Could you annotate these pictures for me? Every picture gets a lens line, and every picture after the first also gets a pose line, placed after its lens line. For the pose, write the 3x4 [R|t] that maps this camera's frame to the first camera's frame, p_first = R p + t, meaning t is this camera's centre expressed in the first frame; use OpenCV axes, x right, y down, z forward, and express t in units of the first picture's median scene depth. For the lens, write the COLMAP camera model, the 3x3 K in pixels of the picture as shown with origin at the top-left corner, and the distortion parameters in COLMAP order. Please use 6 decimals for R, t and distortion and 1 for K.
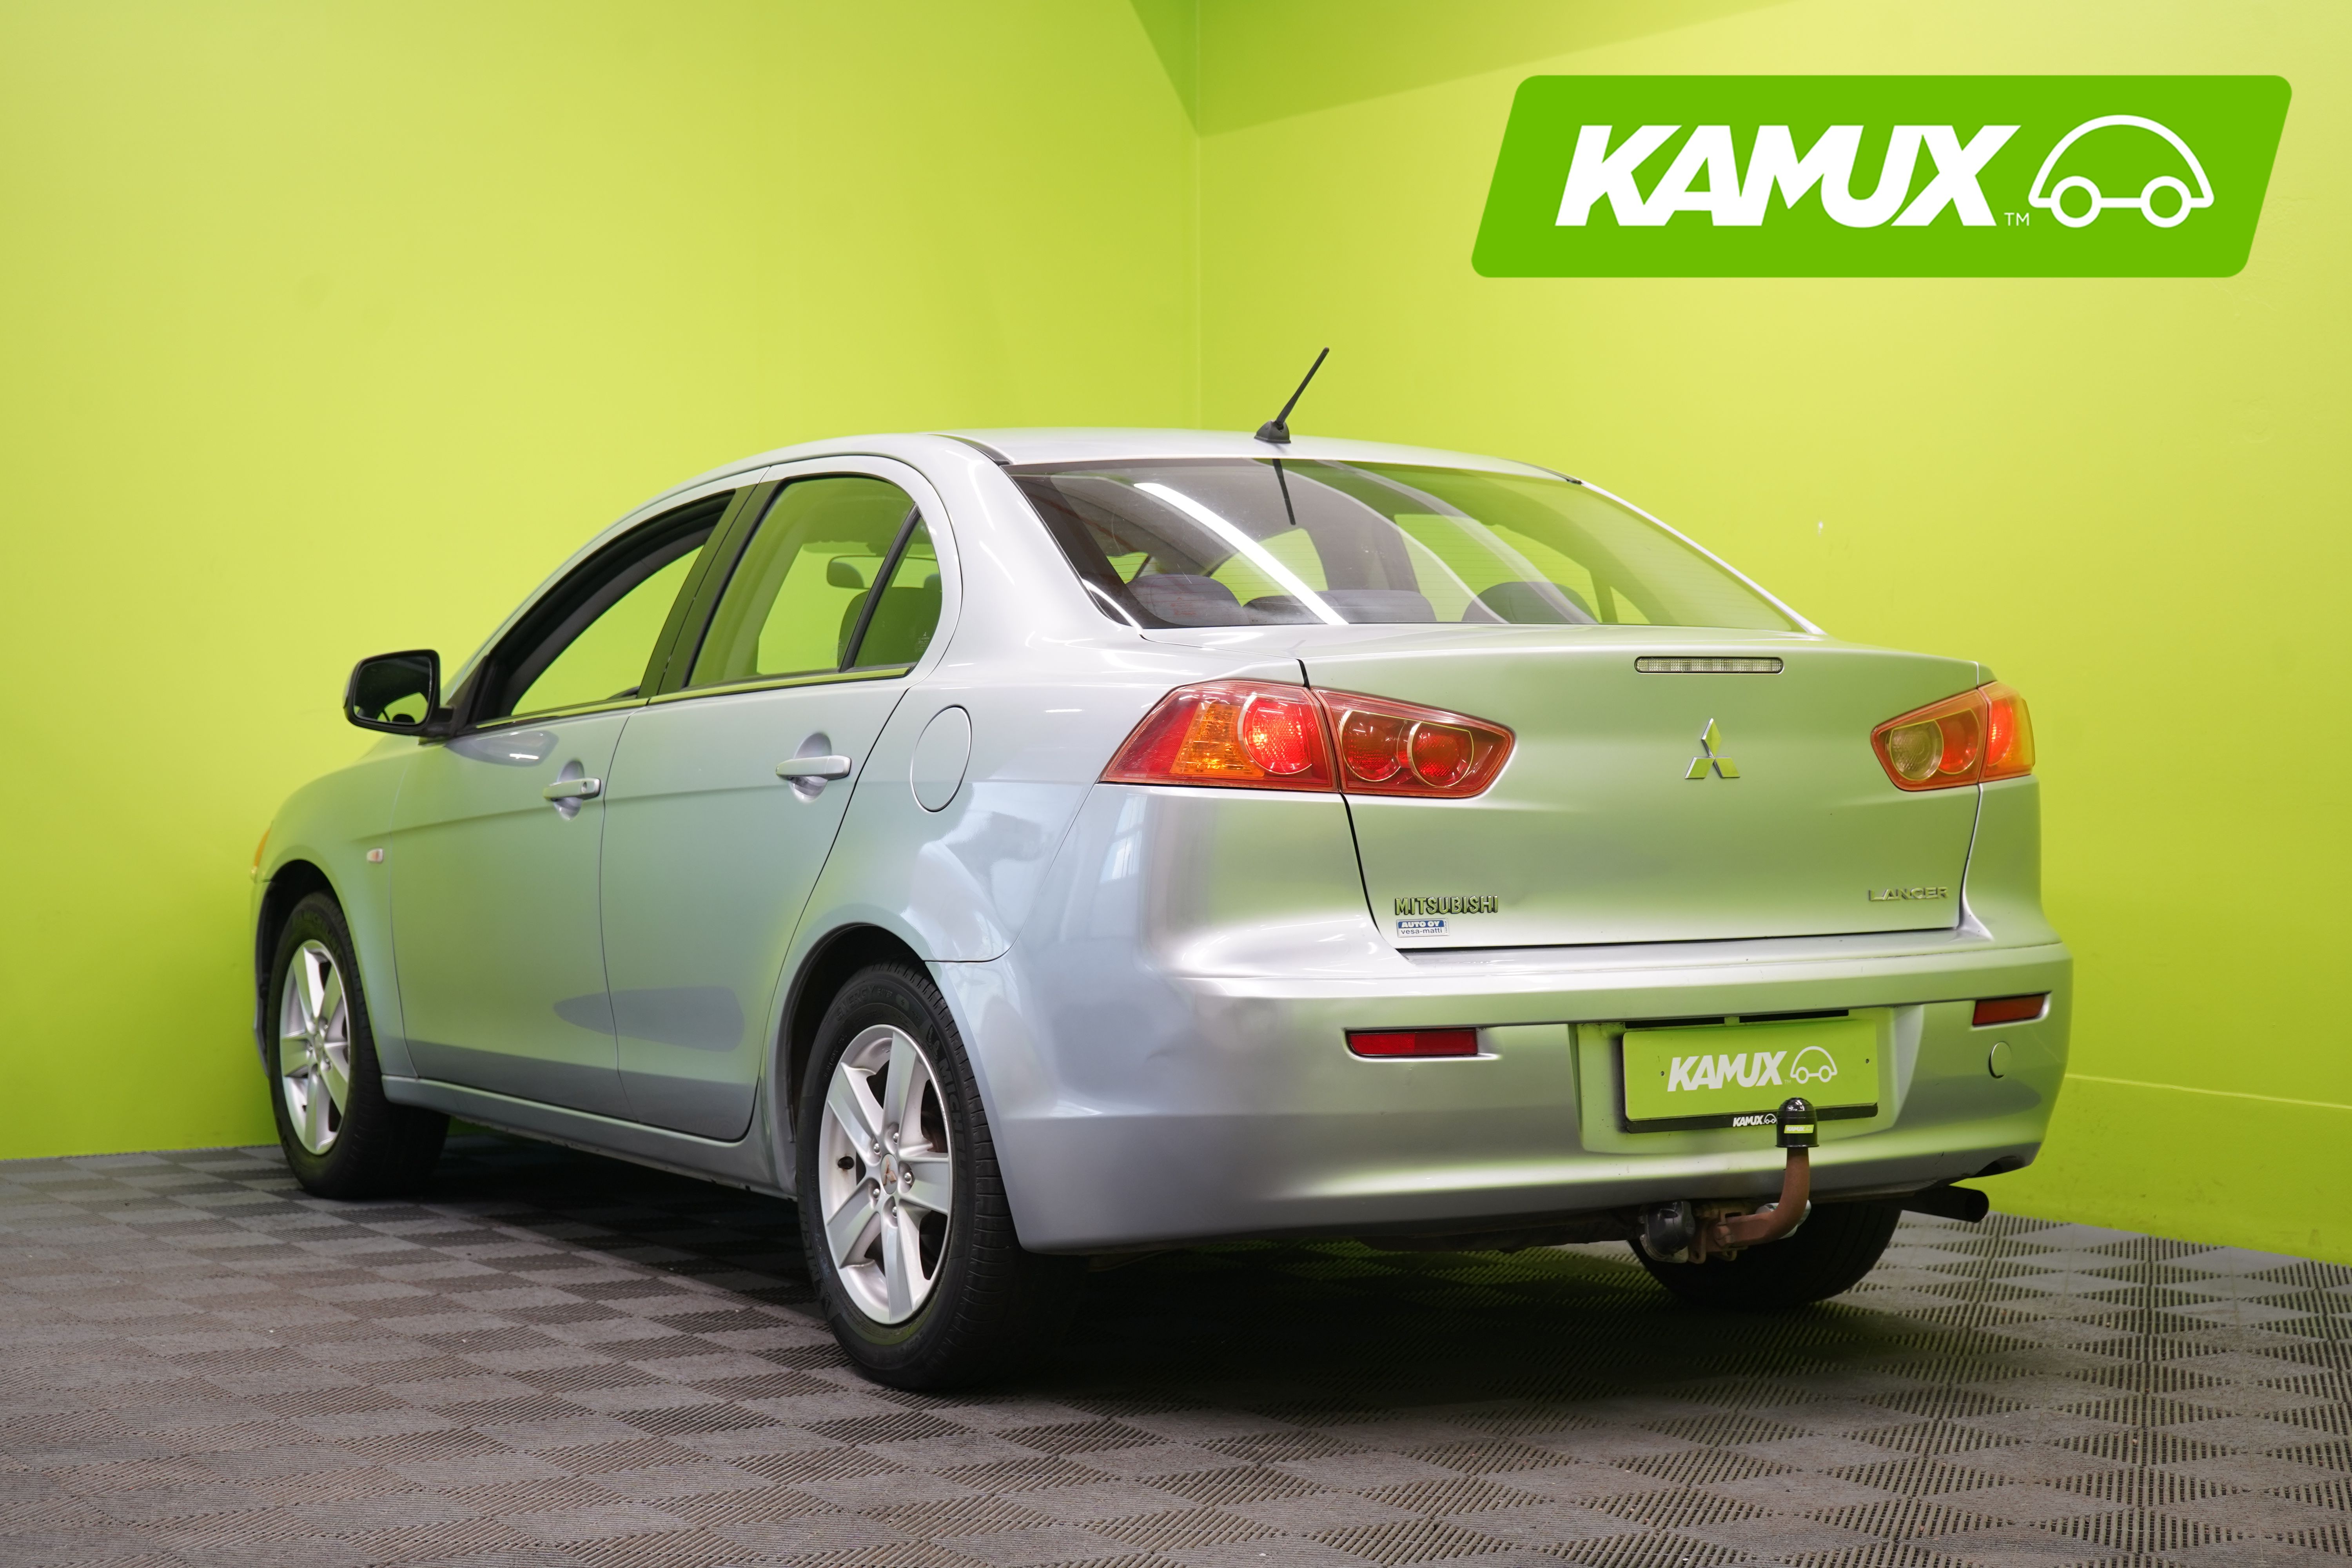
lens RADIAL K [[3594.5, 0, 1174.9], [0, 3594.5, 786.1], [0, 0, 1]] dist [-0.045470, 0.000000]
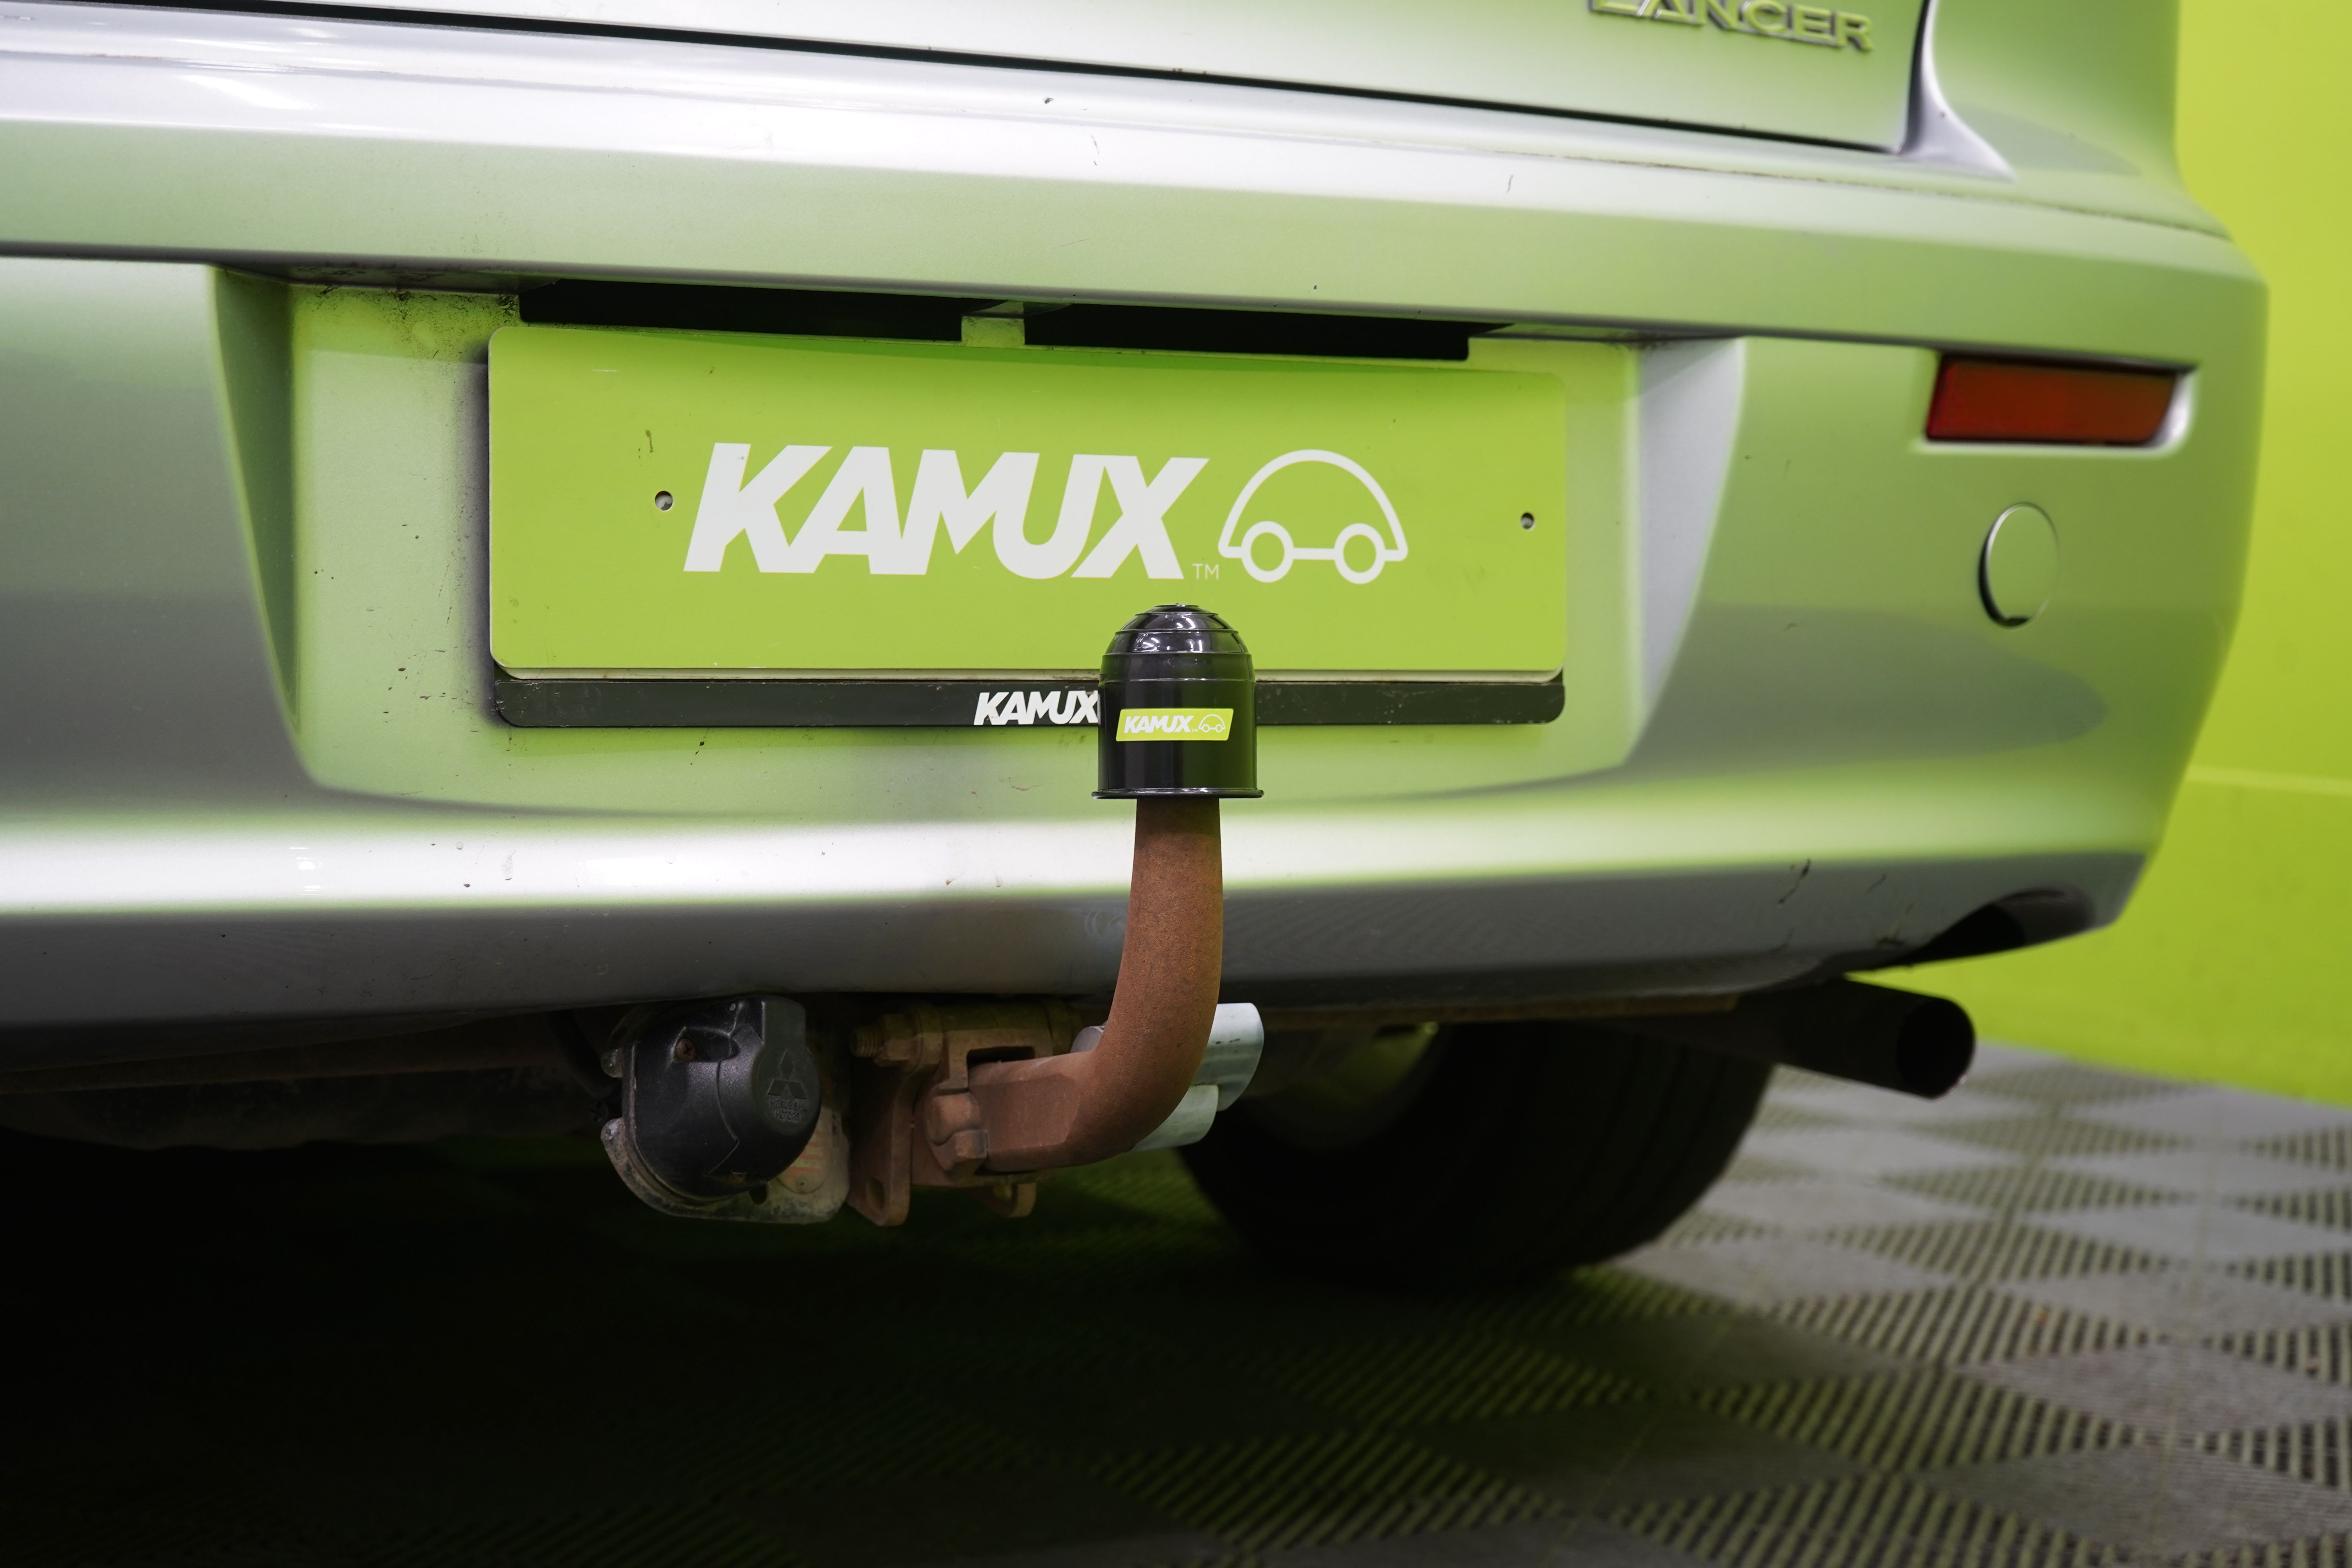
lens RADIAL K [[3729.2, 0, 1176.0], [0, 3729.2, 782.0], [0, 0, 1]] dist [-0.038564, 0.000000]
pose [[0.999346, 0.025876, -0.025253, 0.173617], [-0.024458, 0.998191, 0.054919, 0.081775], [0.026629, -0.054265, 0.998171, 0.709164]]
